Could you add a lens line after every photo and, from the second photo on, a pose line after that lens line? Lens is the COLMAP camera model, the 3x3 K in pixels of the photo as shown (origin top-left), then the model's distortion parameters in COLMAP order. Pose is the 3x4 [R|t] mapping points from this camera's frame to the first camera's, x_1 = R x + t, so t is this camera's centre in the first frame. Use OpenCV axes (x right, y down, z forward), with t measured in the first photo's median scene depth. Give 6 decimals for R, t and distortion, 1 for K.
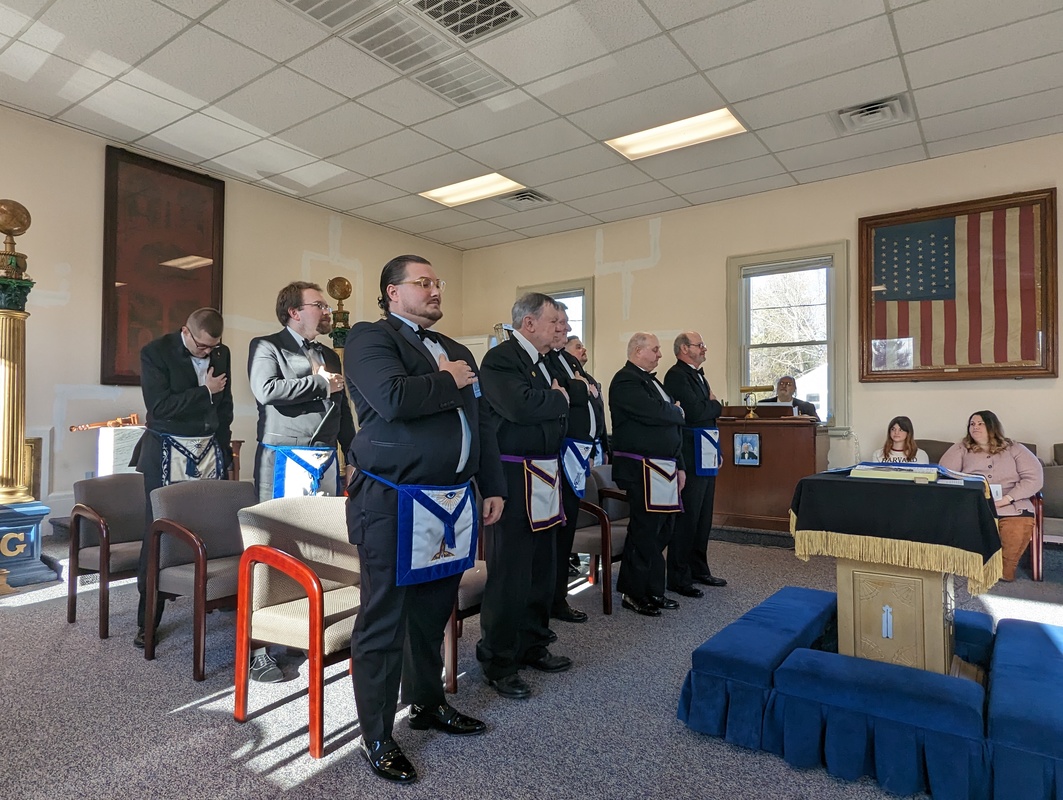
lens RADIAL K [[644.1, 0, 531.5], [0, 644.1, 400.0], [0, 0, 1]] dist [-0.006975, -0.001968]
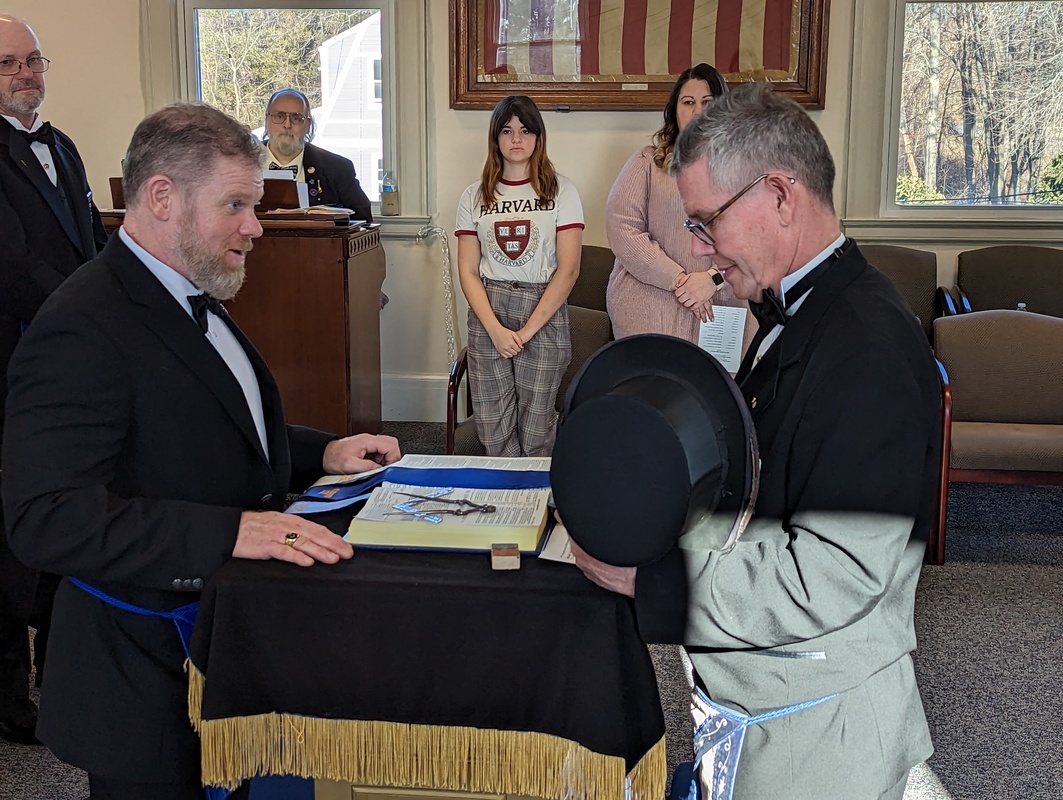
lens RADIAL K [[1549.0, 0, 531.5], [0, 1549.0, 400.0], [0, 0, 1]] dist [0.132140, -0.107346]
pose [[0.876311, -0.084958, 0.474195, 0.060969], [-0.013027, 0.979788, 0.199615, -0.053629], [-0.481570, -0.181102, 0.857492, 0.066922]]
